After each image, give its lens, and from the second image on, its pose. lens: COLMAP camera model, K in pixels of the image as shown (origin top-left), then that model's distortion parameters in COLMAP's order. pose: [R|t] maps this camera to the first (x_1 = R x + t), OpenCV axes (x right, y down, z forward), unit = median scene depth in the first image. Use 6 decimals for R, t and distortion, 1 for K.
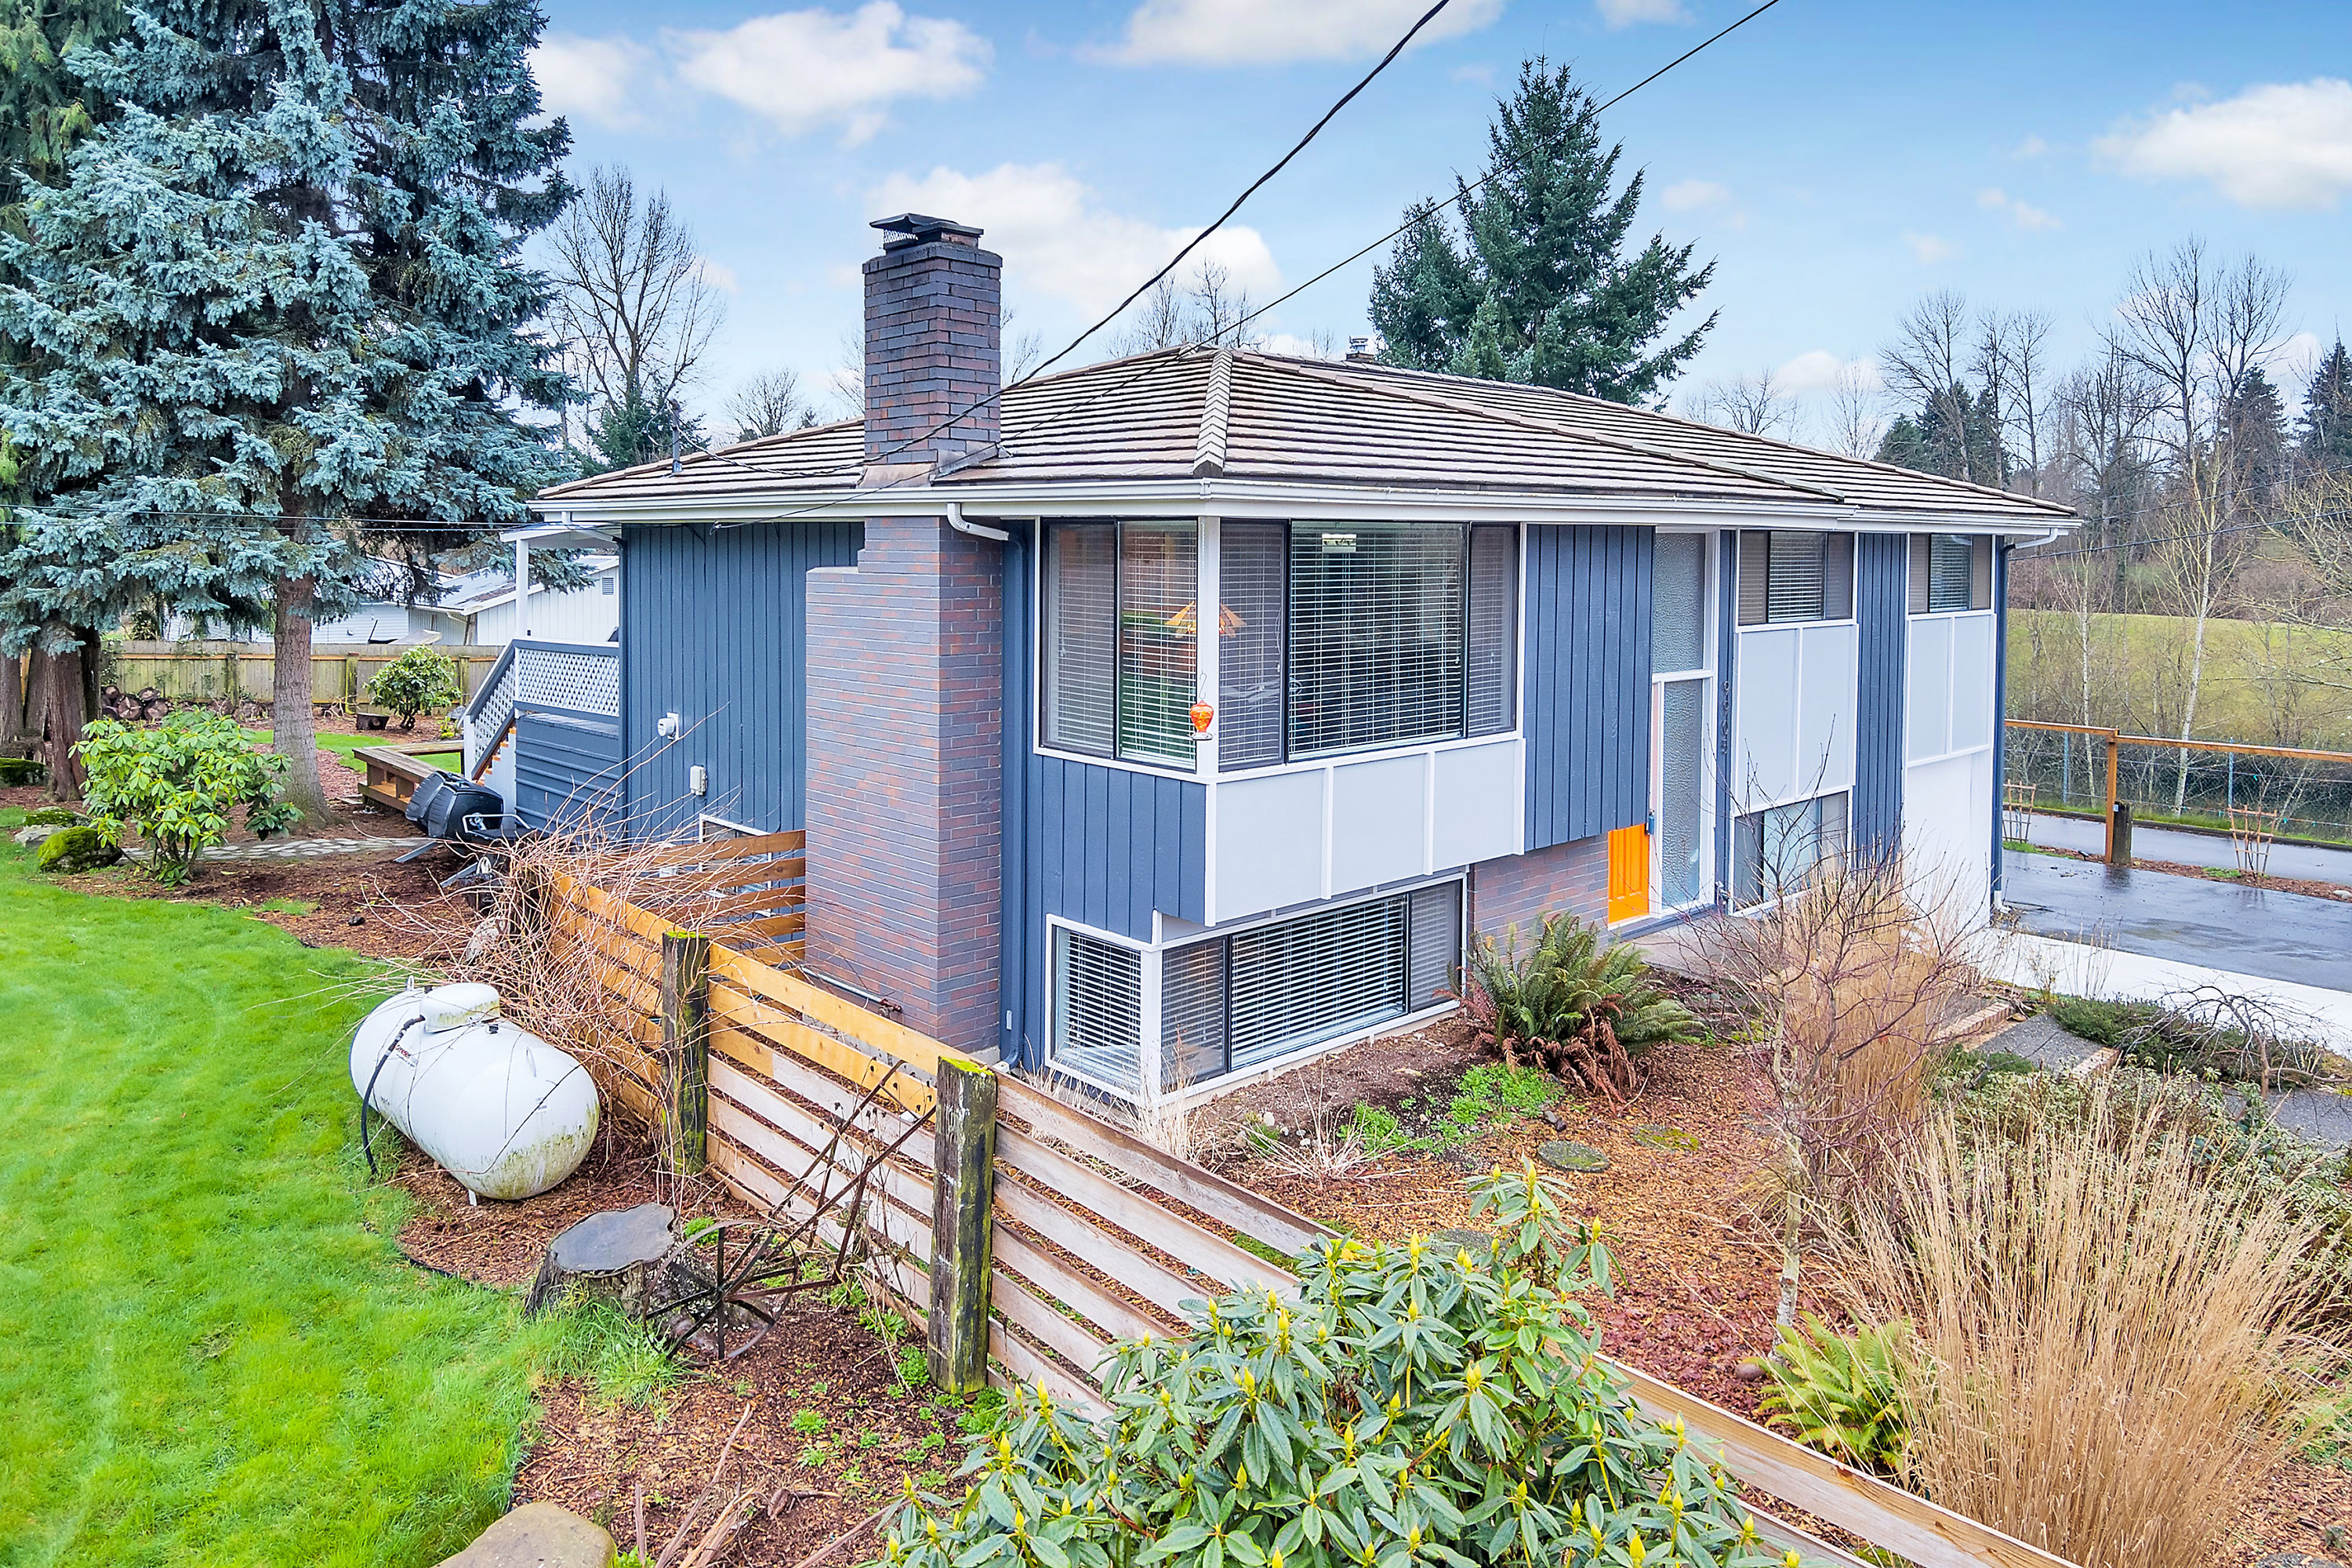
lens RADIAL K [[1475.6, 0, 1117.6], [0, 1475.6, 689.6], [0, 0, 1]] dist [0.087321, -0.113398]
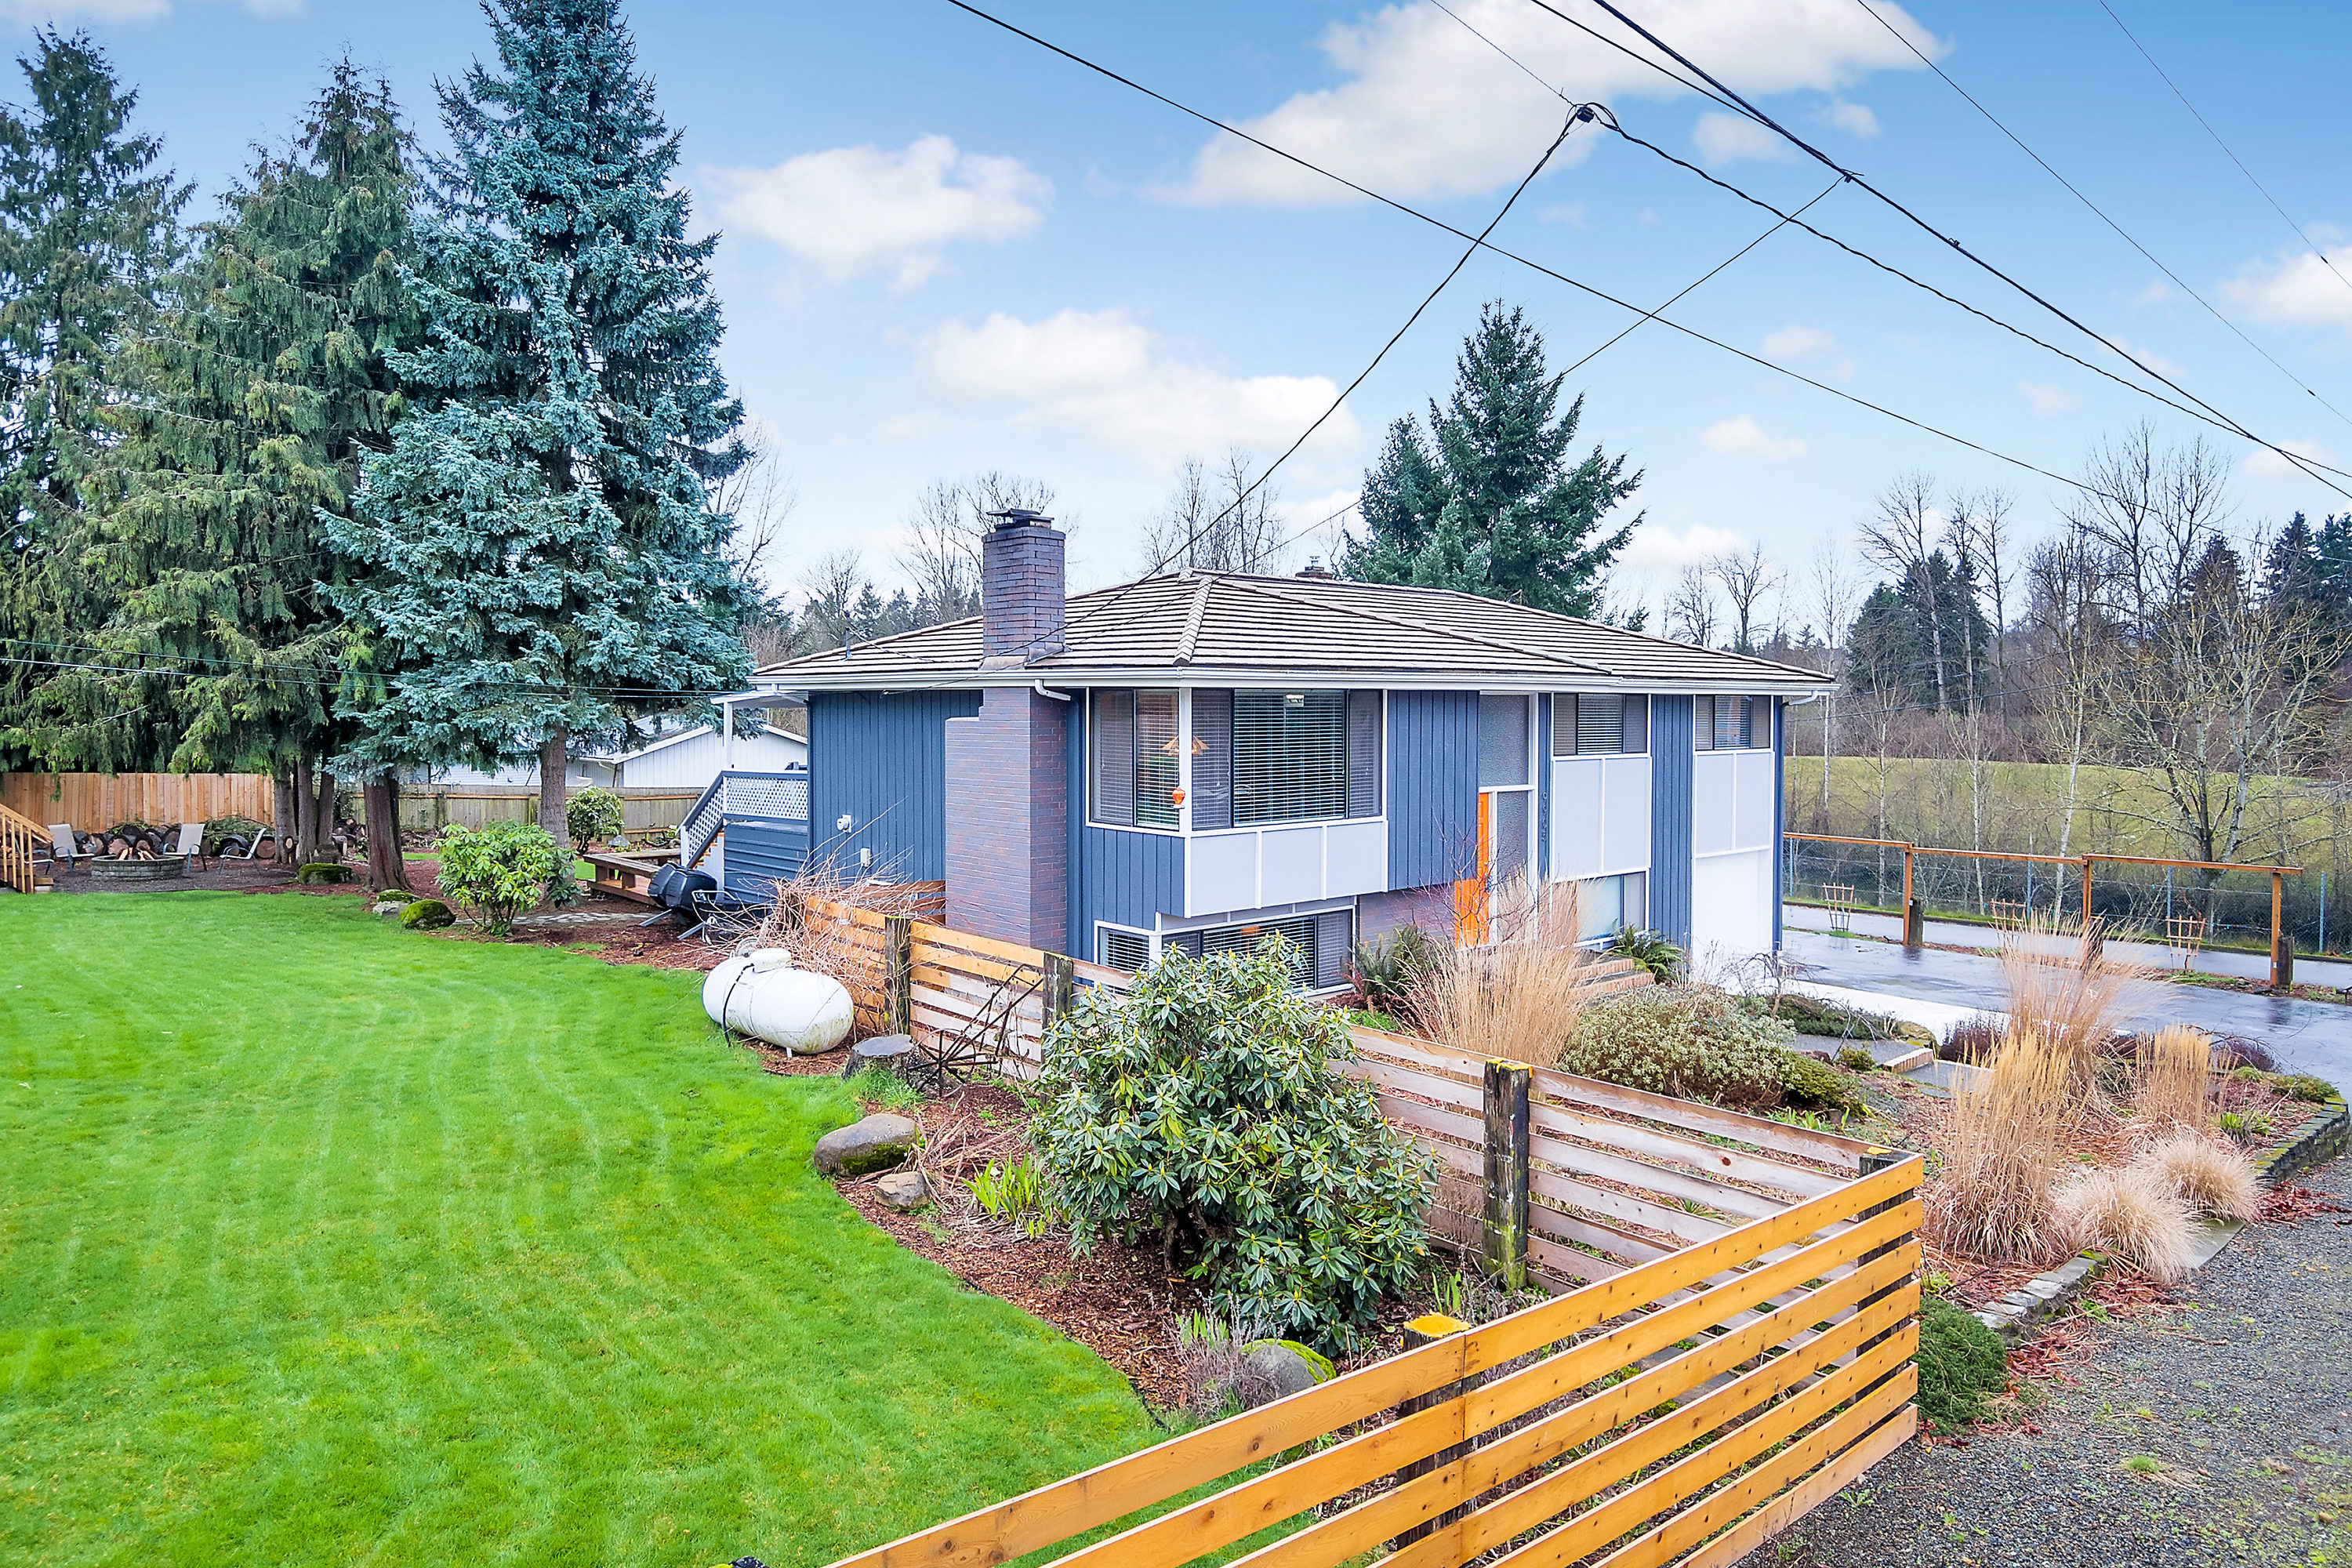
lens RADIAL K [[1456.9, 0, 1170.4], [0, 1456.9, 775.0], [0, 0, 1]] dist [0.080873, -0.107628]
pose [[0.999932, -0.004364, 0.010791, 0.013549], [0.004893, 0.998762, -0.049504, 0.041928], [-0.010562, 0.049553, 0.998716, -0.415269]]
